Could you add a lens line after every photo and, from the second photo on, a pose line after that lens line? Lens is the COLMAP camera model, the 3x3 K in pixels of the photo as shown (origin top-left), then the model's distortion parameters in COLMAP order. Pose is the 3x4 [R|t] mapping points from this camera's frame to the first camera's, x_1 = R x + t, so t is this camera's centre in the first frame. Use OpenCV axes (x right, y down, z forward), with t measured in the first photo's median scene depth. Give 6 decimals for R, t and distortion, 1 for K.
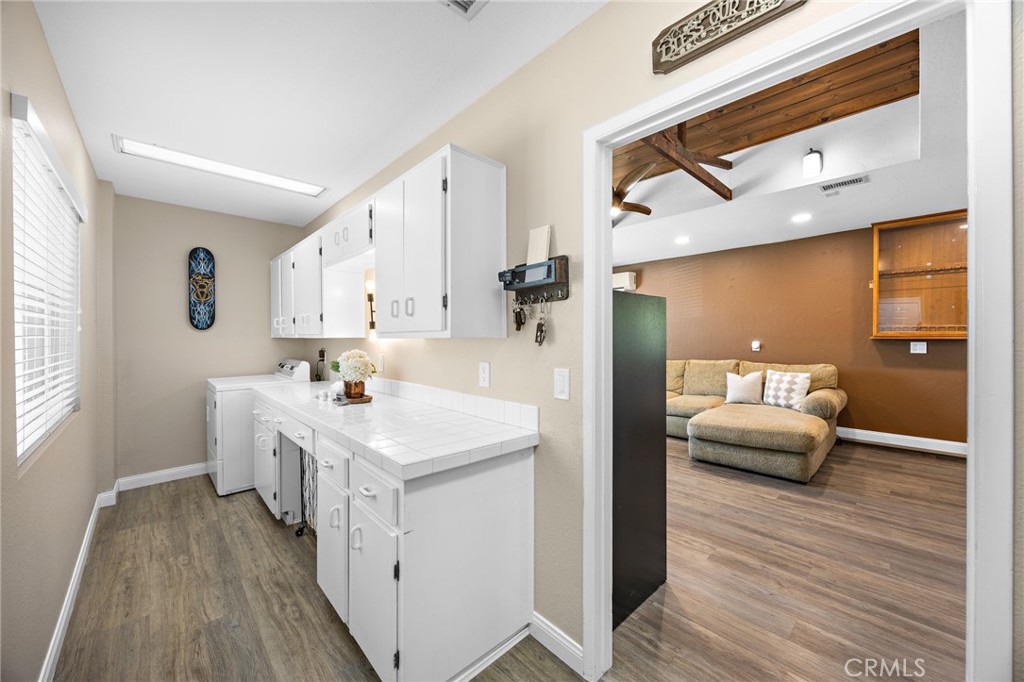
lens RADIAL K [[387.2, 0, 505.8], [0, 387.2, 337.1], [0, 0, 1]] dist [-0.002139, -0.000179]
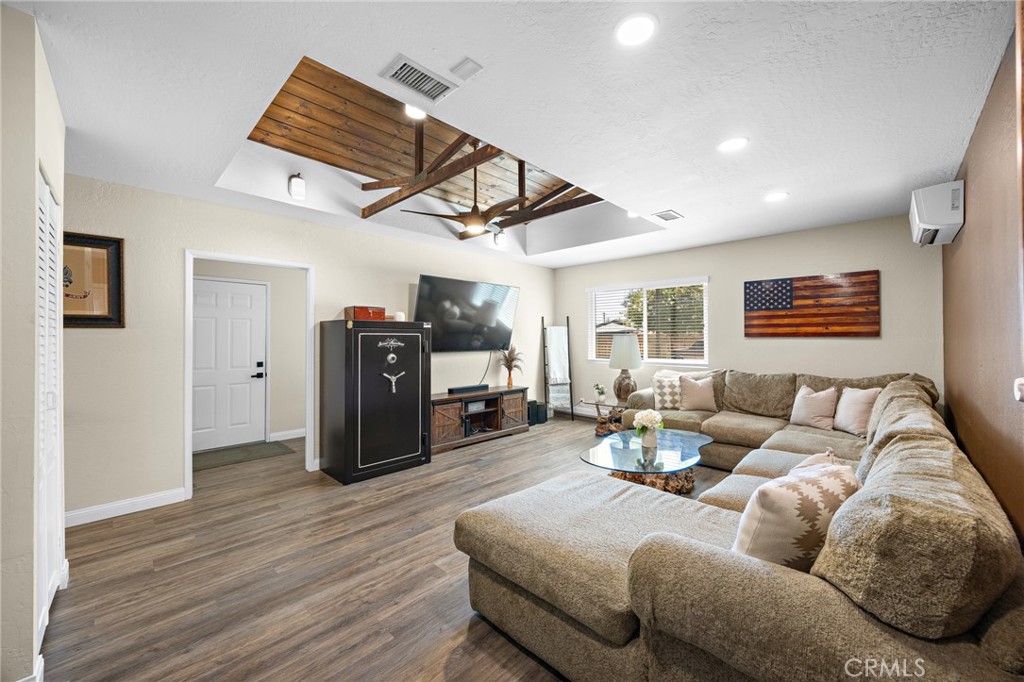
lens RADIAL K [[387.2, 0, 514.8], [0, 387.2, 336.9], [0, 0, 1]] dist [-0.002139, -0.000179]
pose [[0.050963, -0.000074, -0.998701, 1.105011], [-0.001961, 0.999998, -0.000174, -0.012626], [0.998699, 0.001968, 0.050963, 0.852240]]
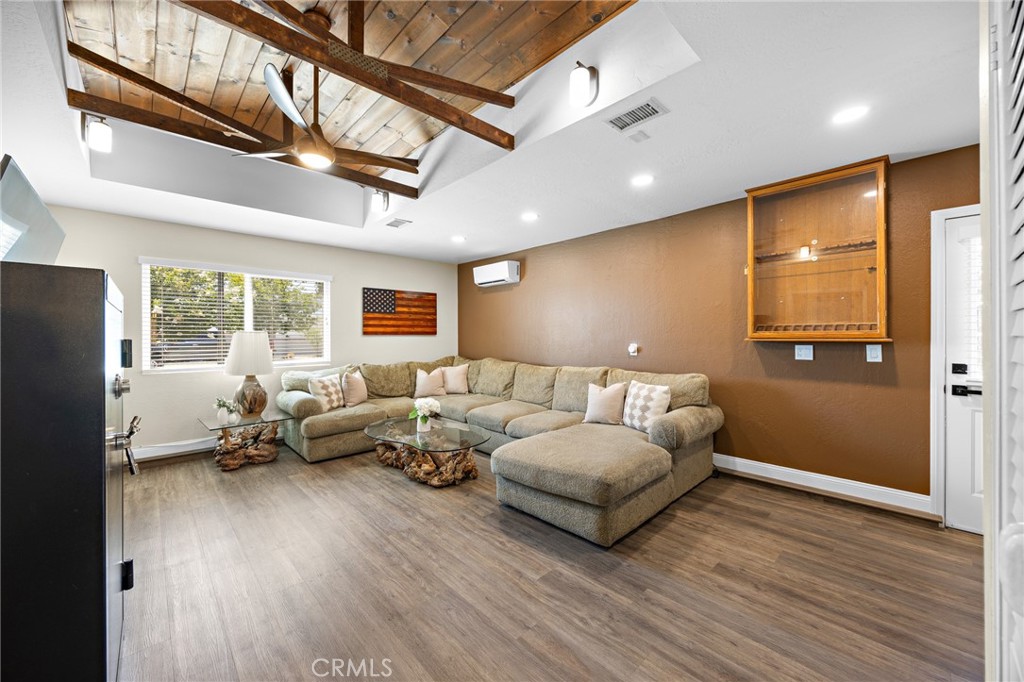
lens RADIAL K [[387.2, 0, 515.5], [0, 387.2, 334.0], [0, 0, 1]] dist [-0.002139, -0.000179]
pose [[0.999995, -0.002773, 0.001512, 0.503978], [0.002785, 0.999966, -0.007751, -0.004933], [-0.001490, 0.007755, 0.999969, 0.243668]]
